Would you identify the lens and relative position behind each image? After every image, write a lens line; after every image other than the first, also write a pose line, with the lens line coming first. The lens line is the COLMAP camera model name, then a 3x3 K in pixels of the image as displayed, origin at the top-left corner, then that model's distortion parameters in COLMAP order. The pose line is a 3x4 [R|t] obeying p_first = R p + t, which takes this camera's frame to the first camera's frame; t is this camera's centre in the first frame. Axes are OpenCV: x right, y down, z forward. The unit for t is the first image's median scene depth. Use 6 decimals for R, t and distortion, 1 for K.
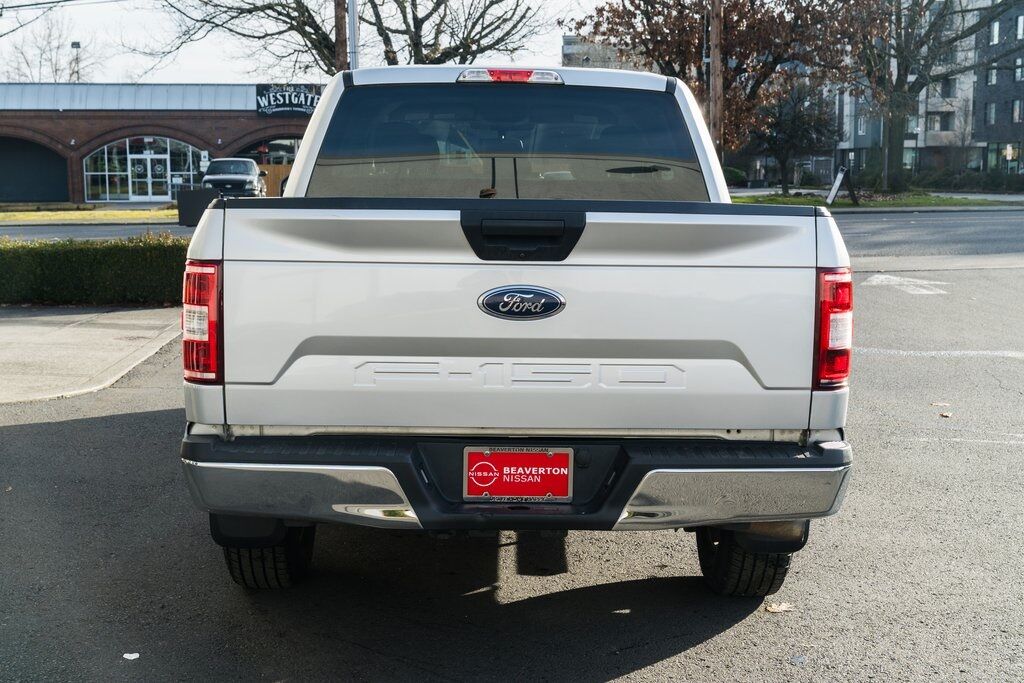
lens RADIAL K [[1330.2, 0, 512.0], [0, 1330.2, 341.5], [0, 0, 1]] dist [0.029029, 0.002919]
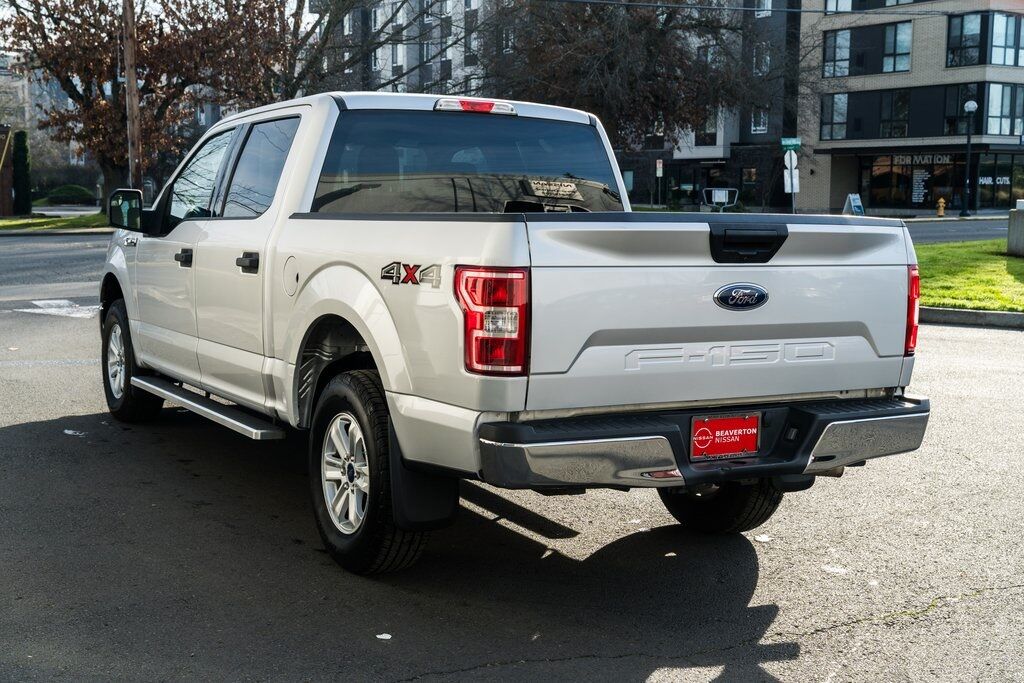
lens RADIAL K [[1298.2, 0, 488.3], [0, 1298.2, 342.0], [0, 0, 1]] dist [0.023709, 0.028348]
pose [[0.889617, -0.042312, 0.454742, -0.720910], [0.047467, 0.998873, 0.000081, 0.001766], [-0.454233, 0.021513, 0.890623, 0.021521]]
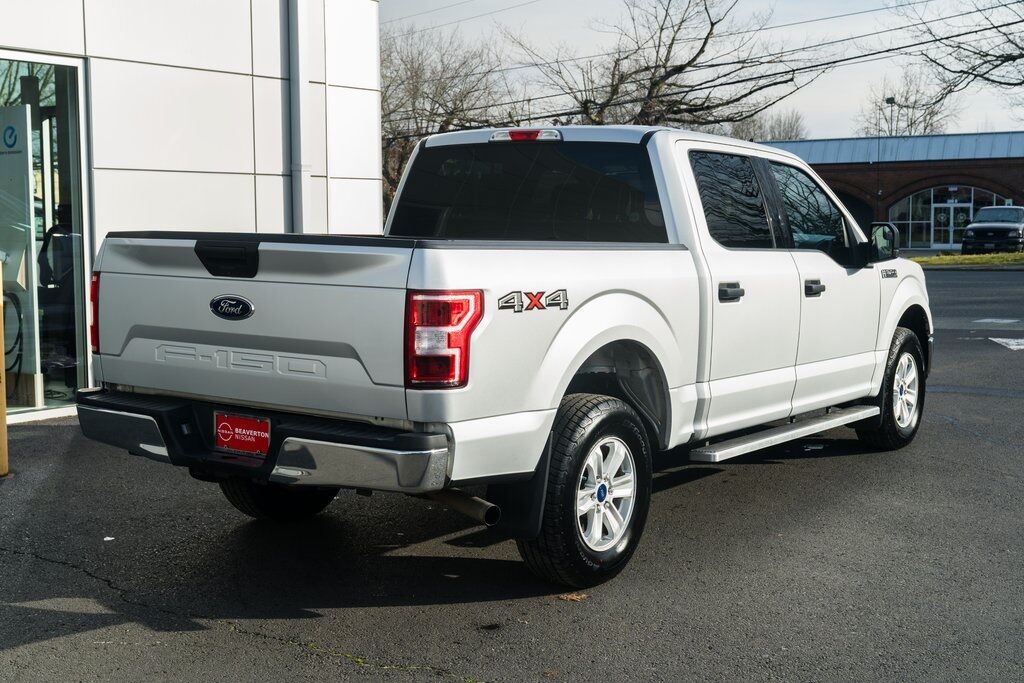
lens RADIAL K [[1306.1, 0, 513.2], [0, 1306.1, 320.2], [0, 0, 1]] dist [0.026910, 0.021526]
pose [[0.805748, 0.043909, -0.590628, 0.990191], [-0.073878, 0.996911, -0.026673, -0.001208], [0.587632, 0.065126, 0.806503, 0.074400]]
